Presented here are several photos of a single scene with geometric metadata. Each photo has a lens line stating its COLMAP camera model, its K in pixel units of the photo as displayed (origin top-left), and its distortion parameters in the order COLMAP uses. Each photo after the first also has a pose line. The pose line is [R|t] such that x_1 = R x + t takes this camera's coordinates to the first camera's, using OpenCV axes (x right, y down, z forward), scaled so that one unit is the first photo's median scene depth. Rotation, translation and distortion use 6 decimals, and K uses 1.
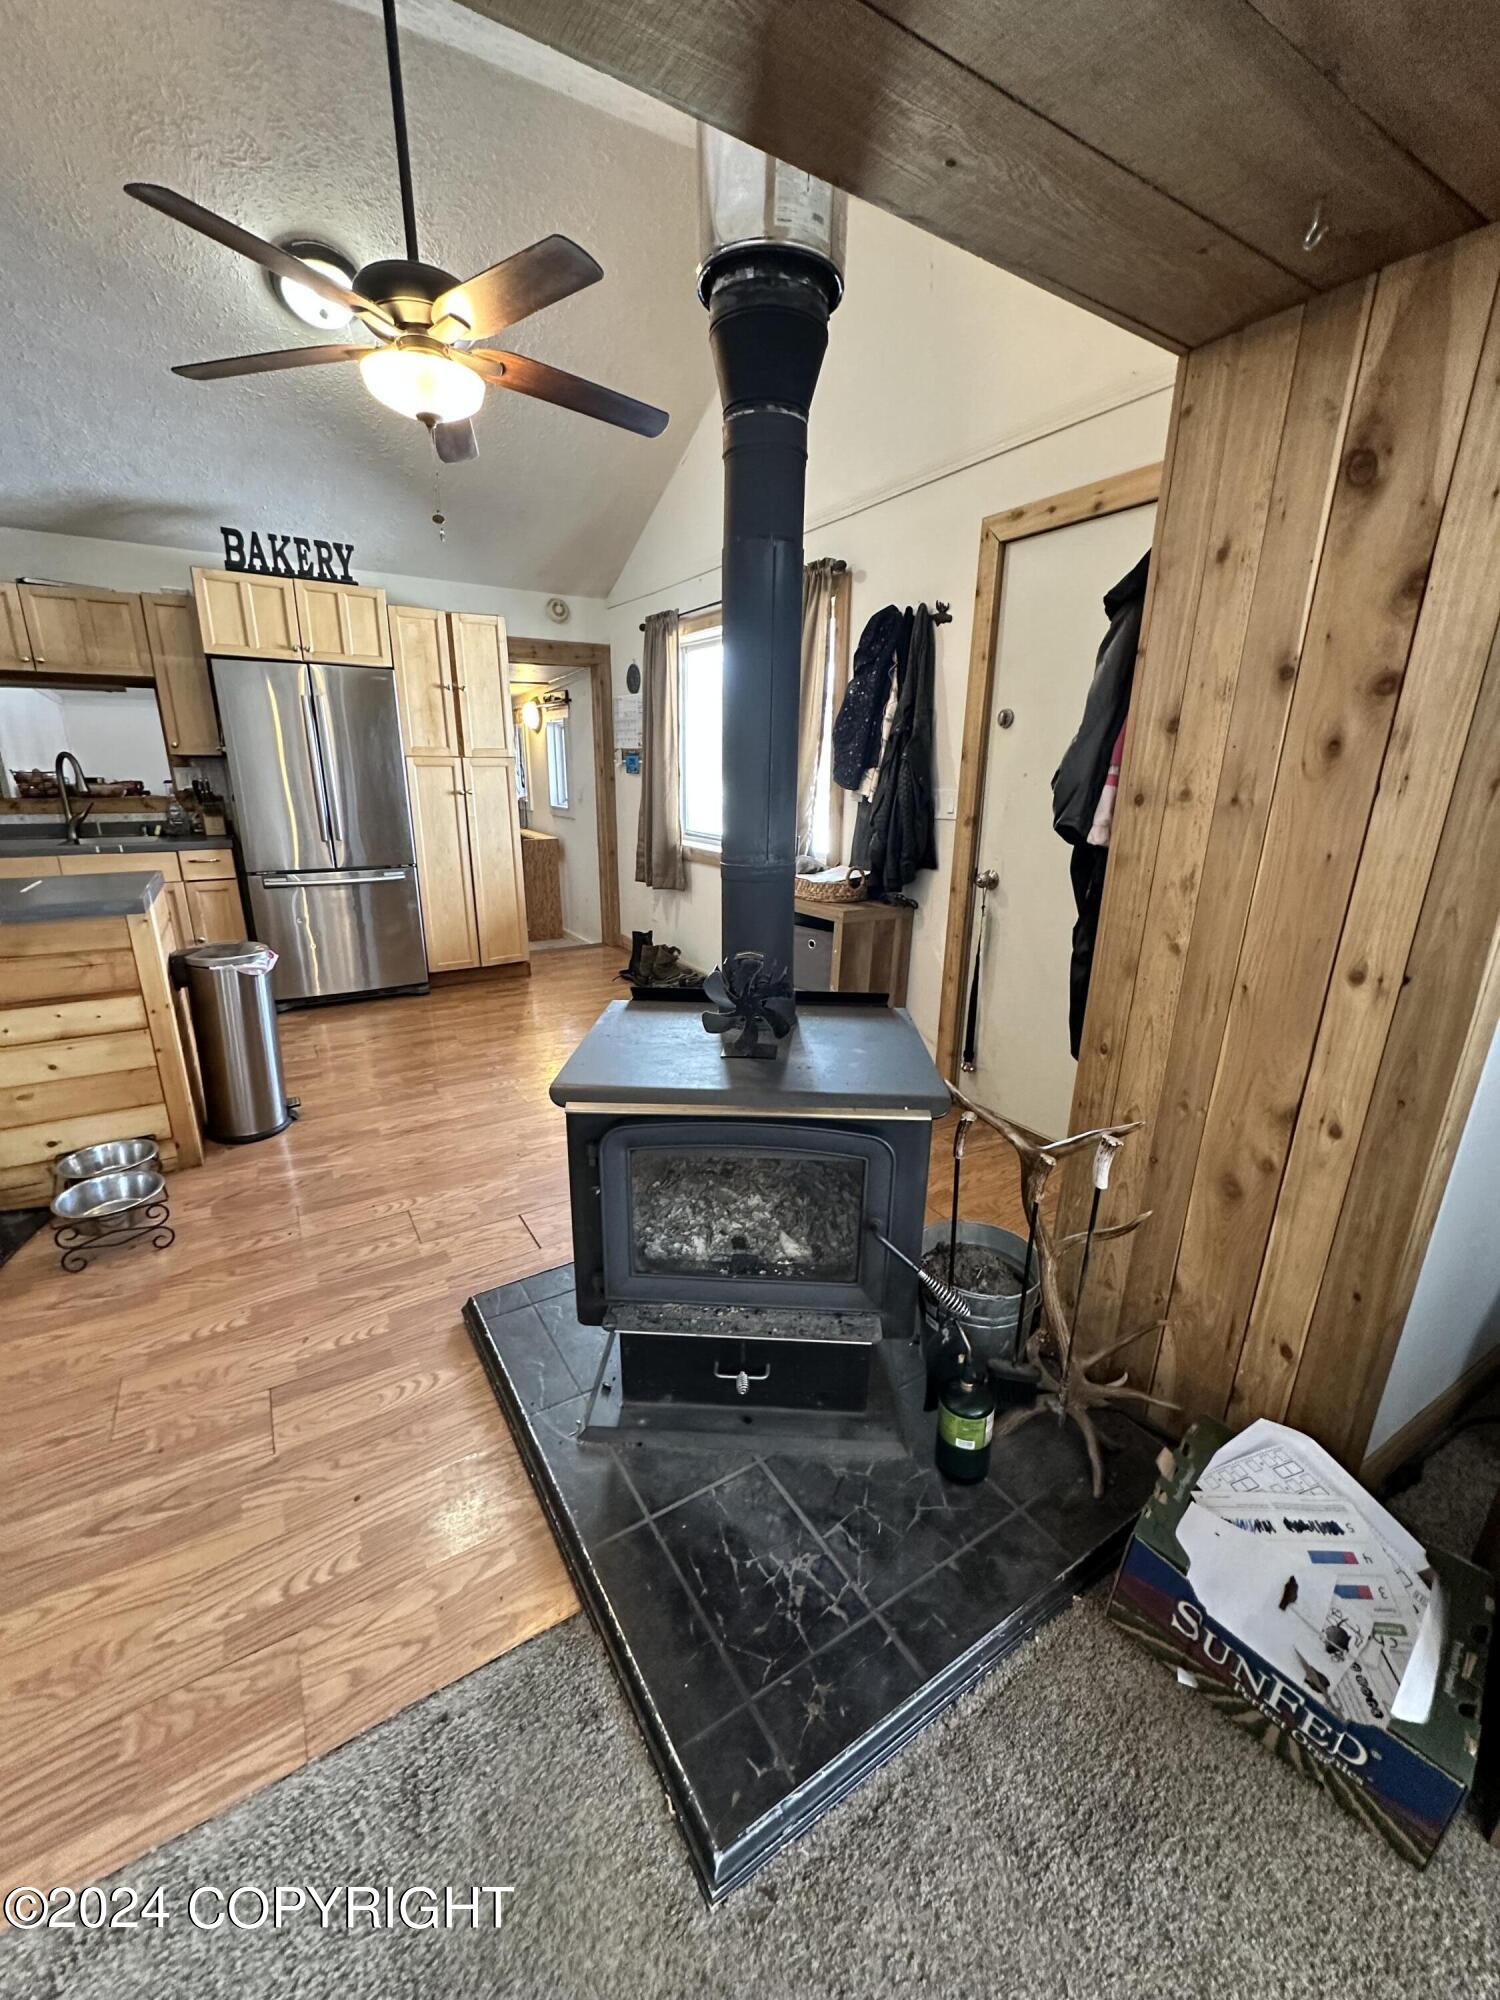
lens RADIAL K [[792.5, 0, 762.5], [0, 792.5, 998.9], [0, 0, 1]] dist [-0.001421, -0.000053]
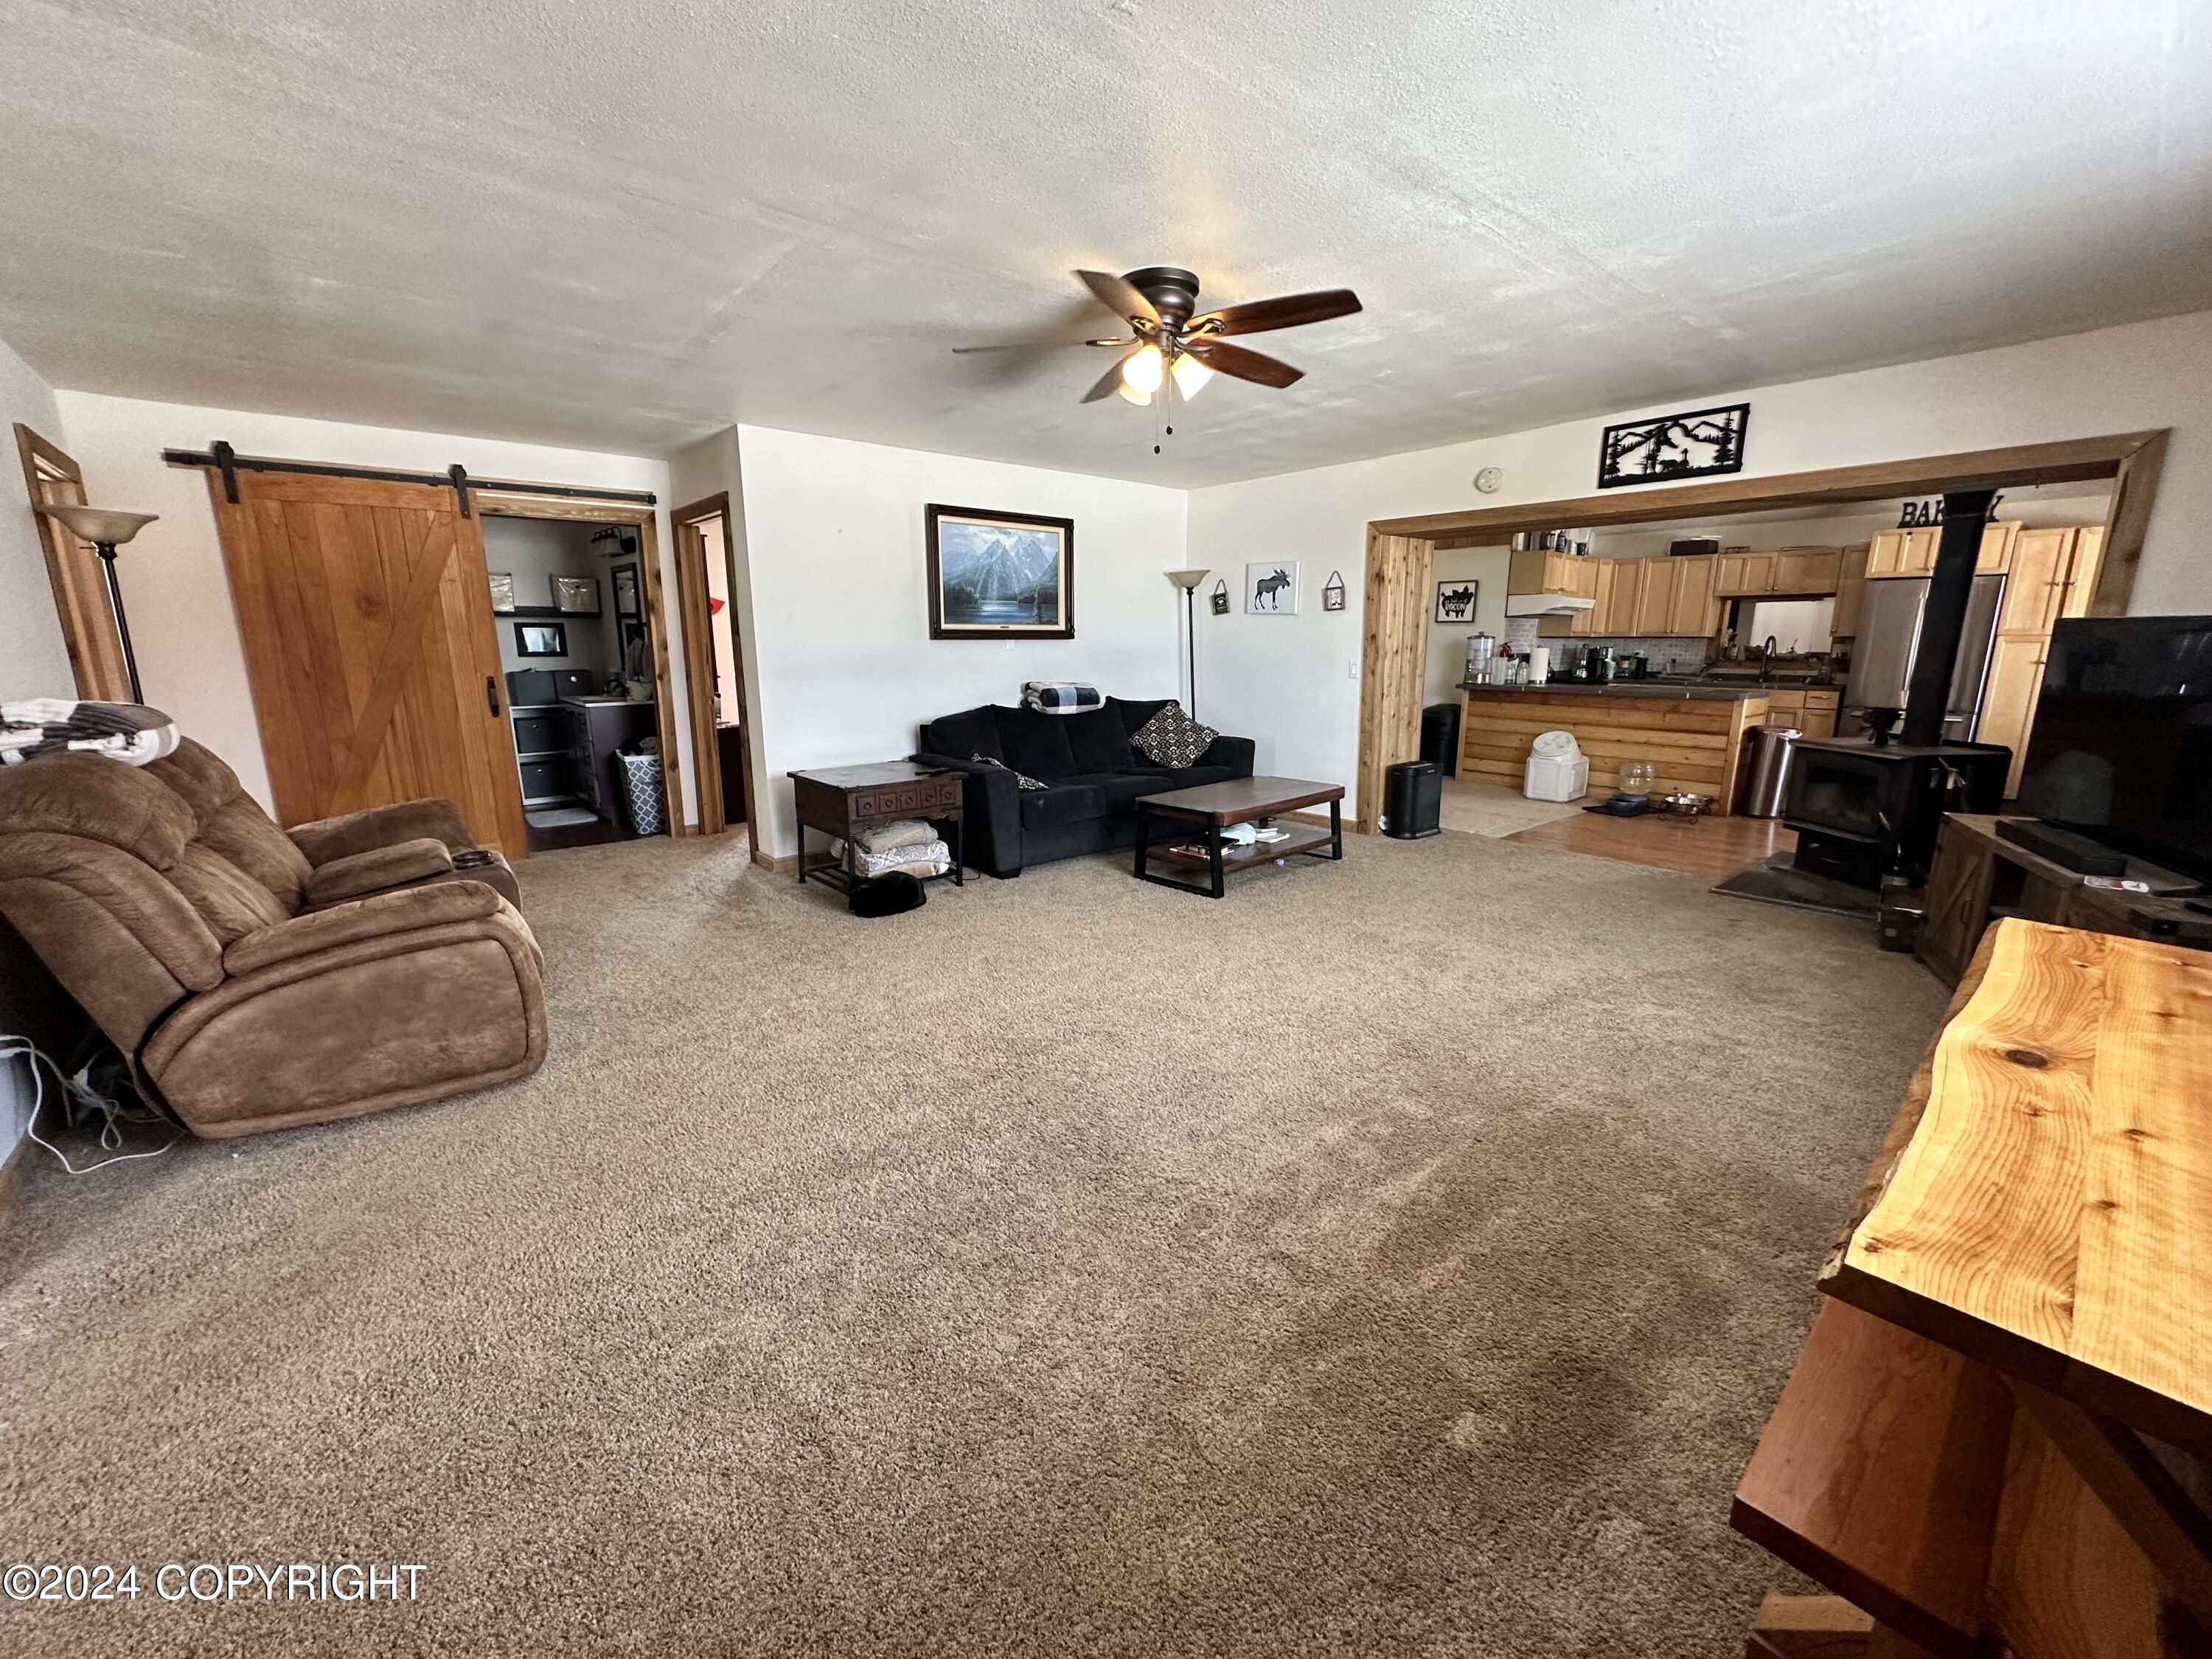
lens RADIAL K [[876.6, 0, 1104.5], [0, 876.6, 820.1], [0, 0, 1]] dist [-0.001421, -0.000053]
pose [[0.133945, 0.192828, -0.972047, 0.936683], [-0.280360, 0.948188, 0.149462, 0.218404], [0.950504, 0.252503, 0.181066, -0.712558]]
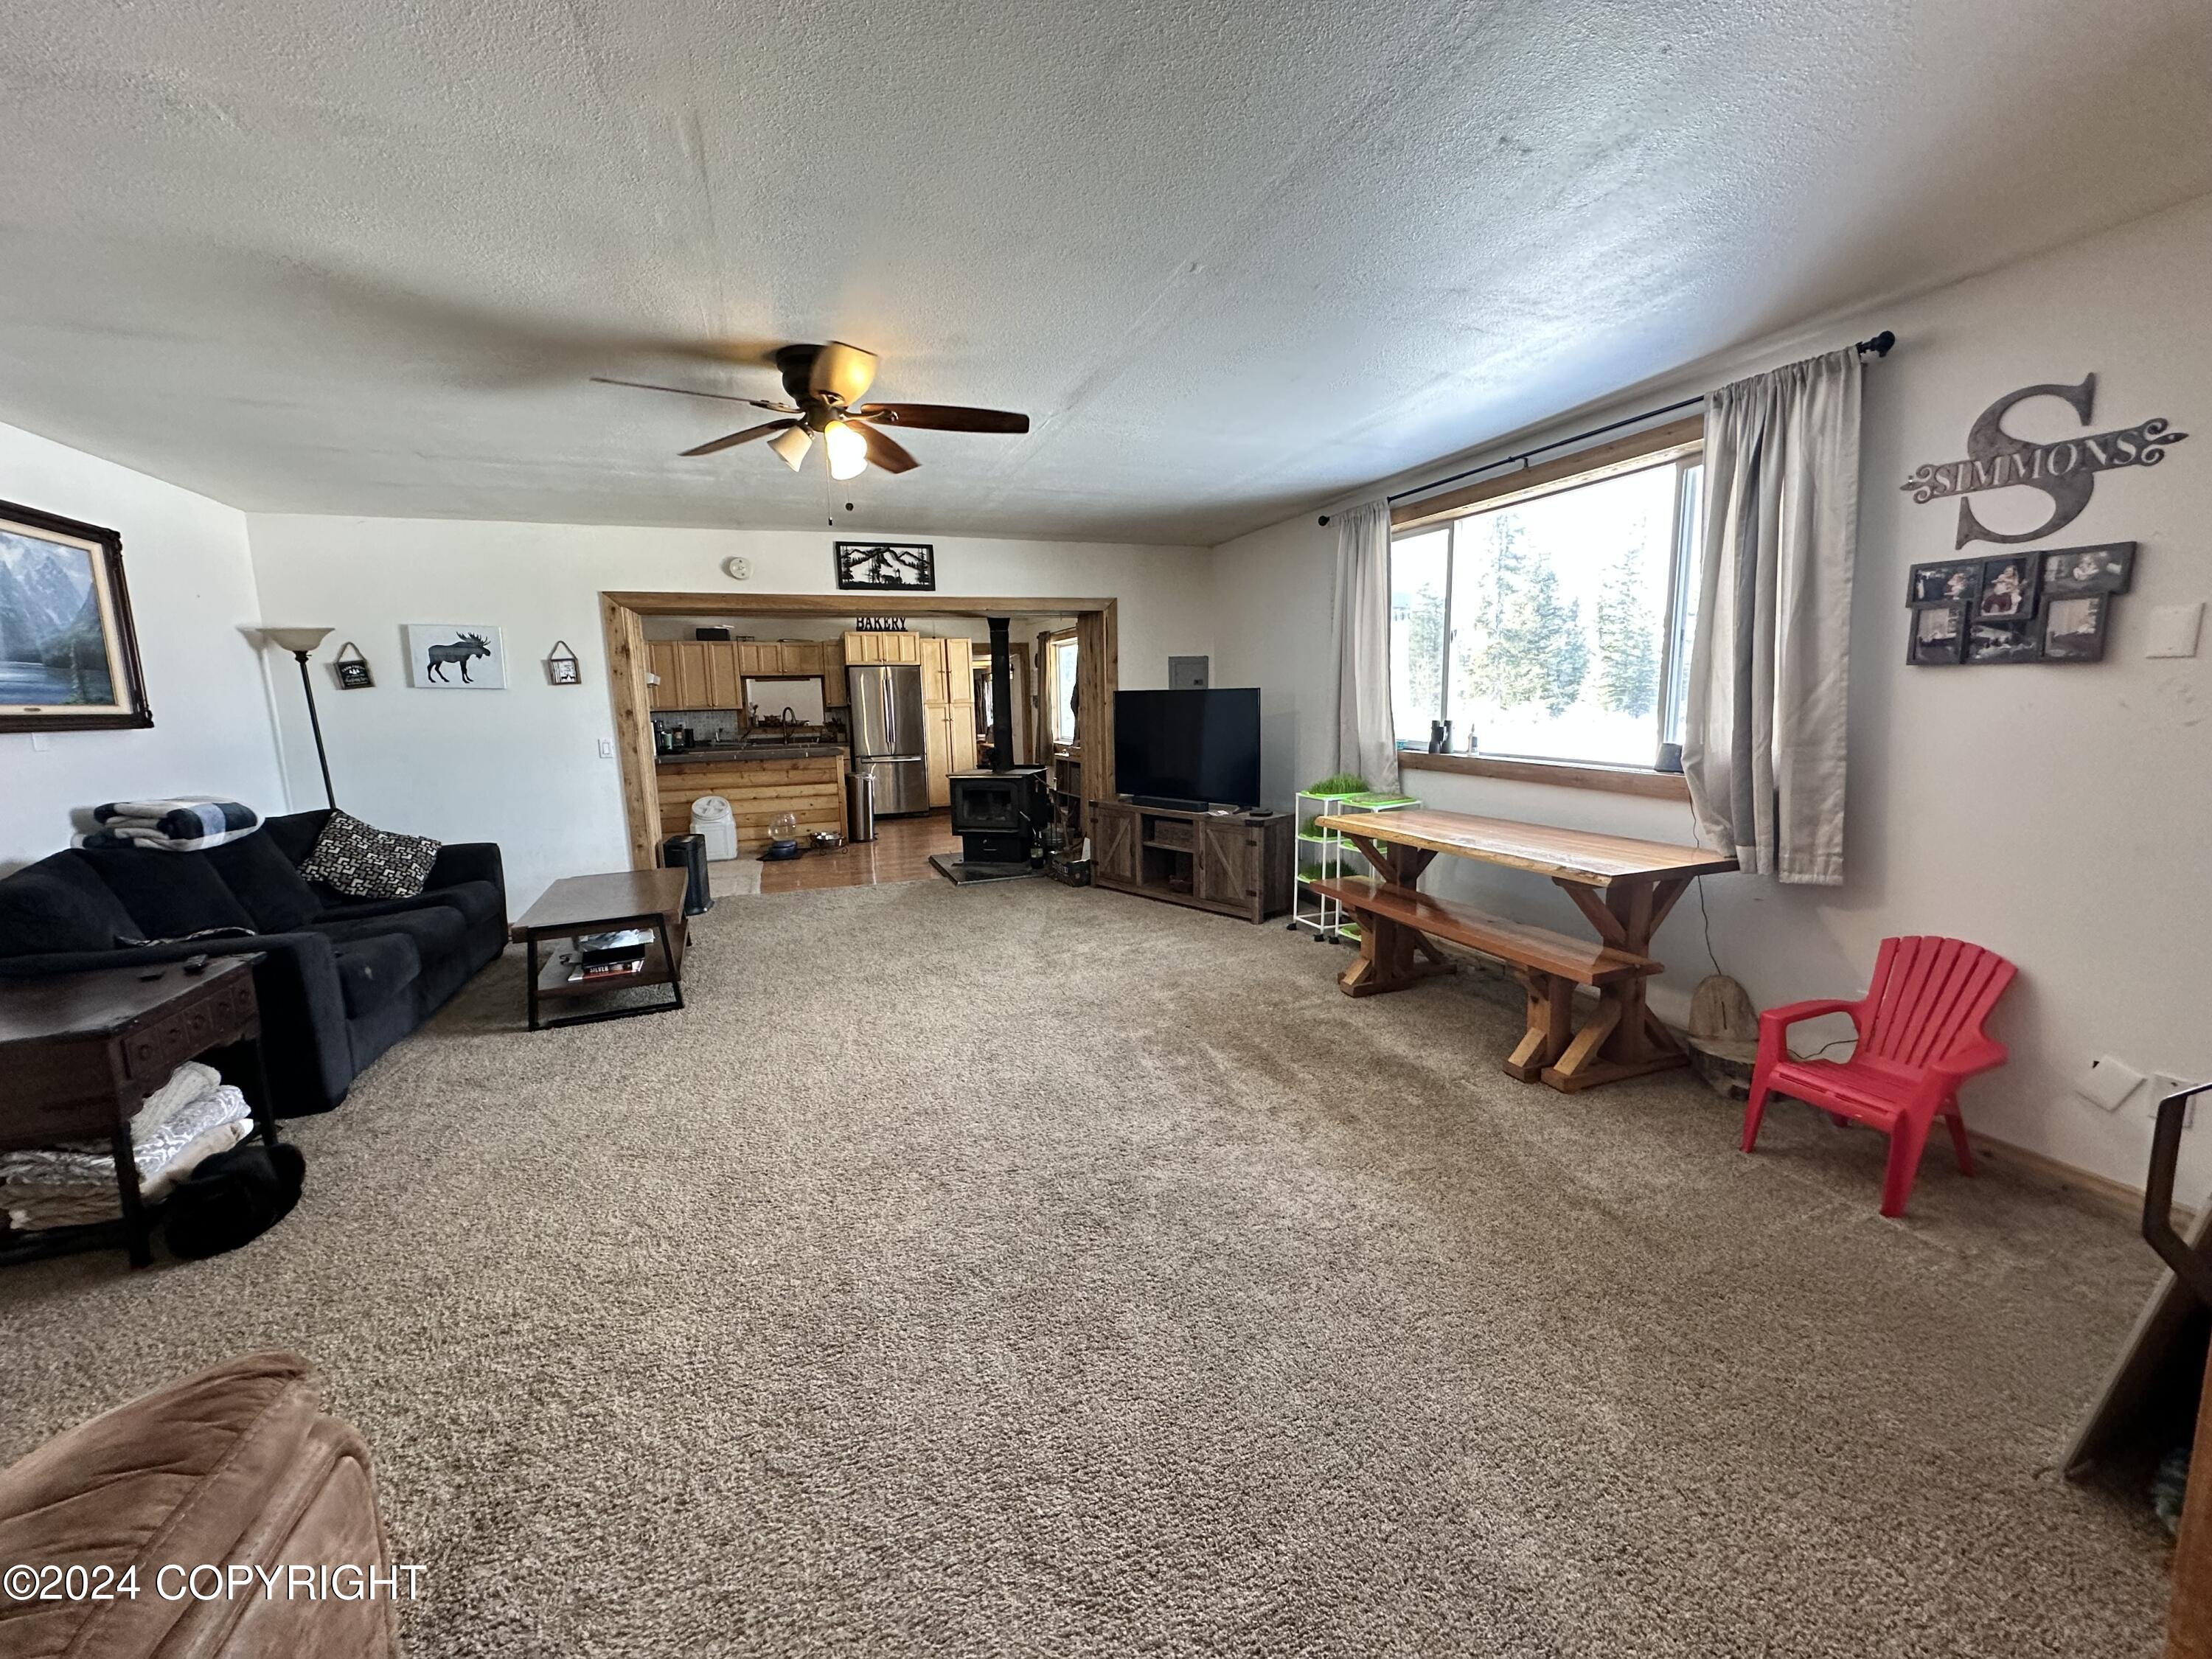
lens RADIAL K [[876.6, 0, 1095.1], [0, 876.6, 826.5], [0, 0, 1]] dist [-0.001421, -0.000053]
pose [[0.975429, -0.001917, -0.220305, 0.557548], [-0.029616, 0.989745, -0.139741, 0.360374], [0.218313, 0.142832, 0.965370, -1.211497]]
